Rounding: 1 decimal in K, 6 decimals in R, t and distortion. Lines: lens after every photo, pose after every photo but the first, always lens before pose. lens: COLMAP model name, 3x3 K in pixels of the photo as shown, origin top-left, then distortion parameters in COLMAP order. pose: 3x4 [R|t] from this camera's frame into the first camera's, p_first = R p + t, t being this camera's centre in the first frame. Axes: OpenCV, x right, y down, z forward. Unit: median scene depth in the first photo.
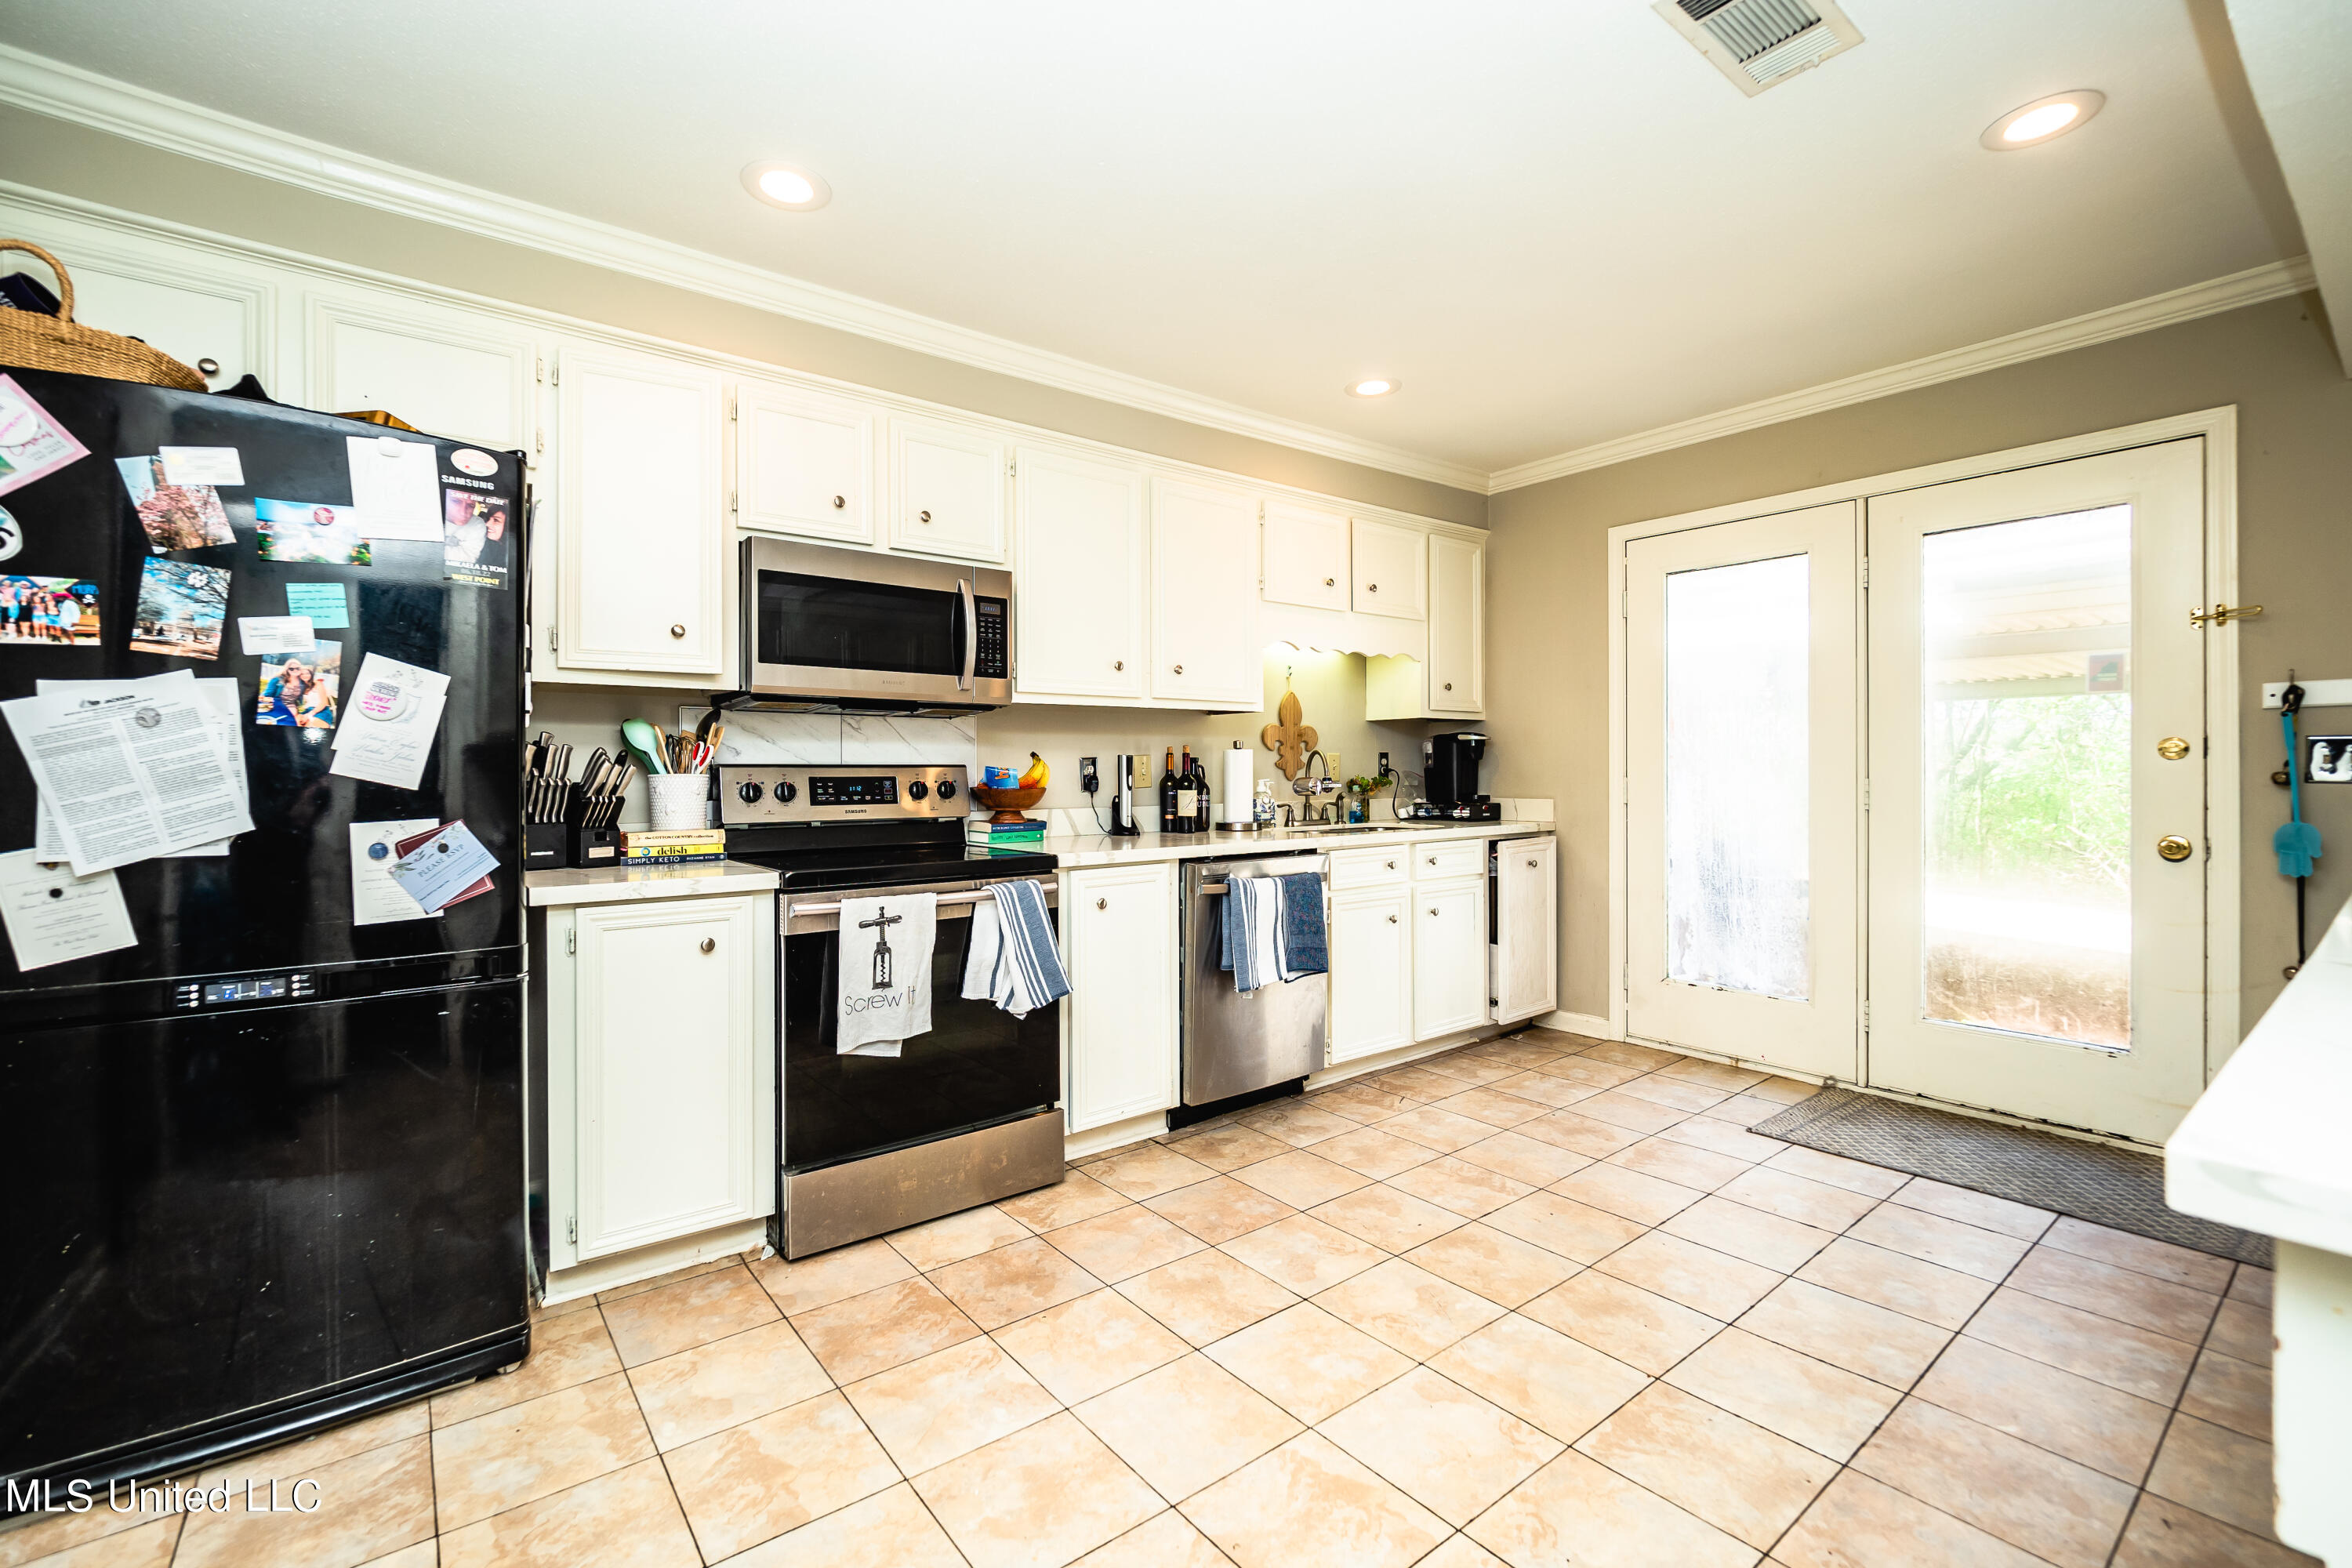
lens RADIAL K [[1020.4, 0, 1159.5], [0, 1020.4, 766.0], [0, 0, 1]] dist [-0.010315, 0.000225]
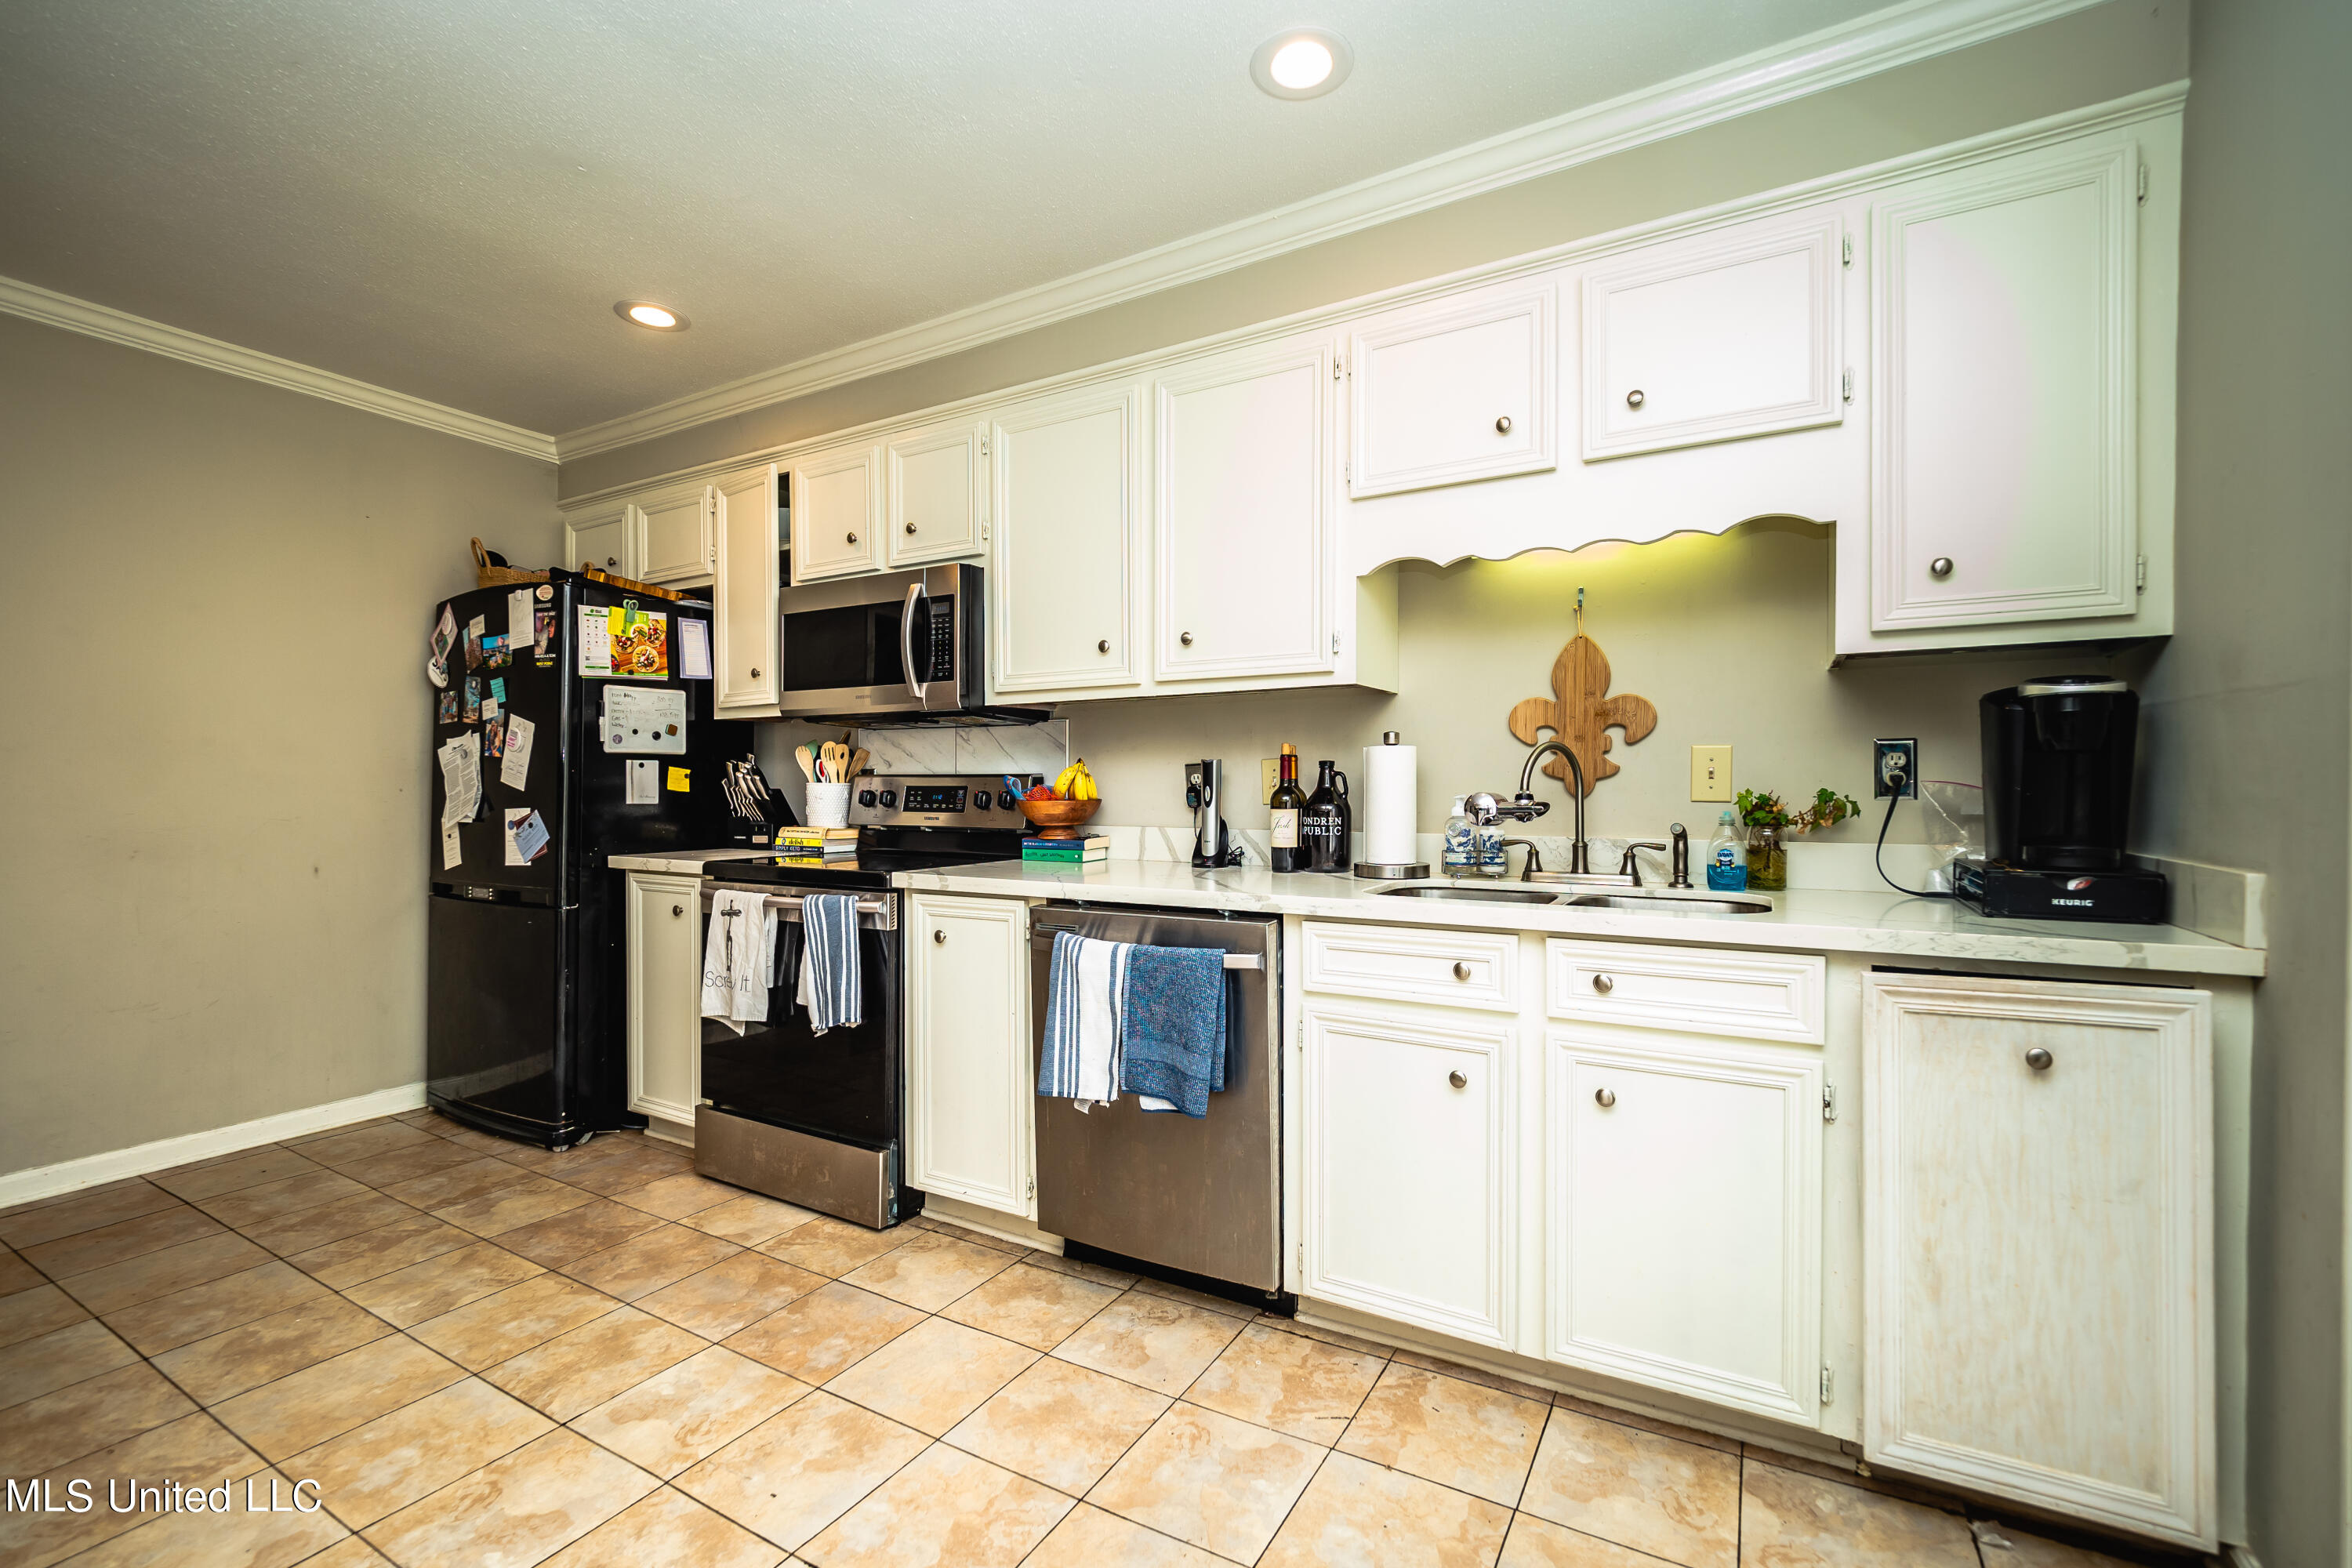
lens RADIAL K [[1020.4, 0, 1163.0], [0, 1020.4, 794.1], [0, 0, 1]] dist [-0.010315, 0.000225]
pose [[0.369121, 0.012519, -0.929297, 0.788425], [0.003512, 0.999883, 0.014864, 0.004449], [0.929375, -0.008750, 0.369034, 0.847644]]
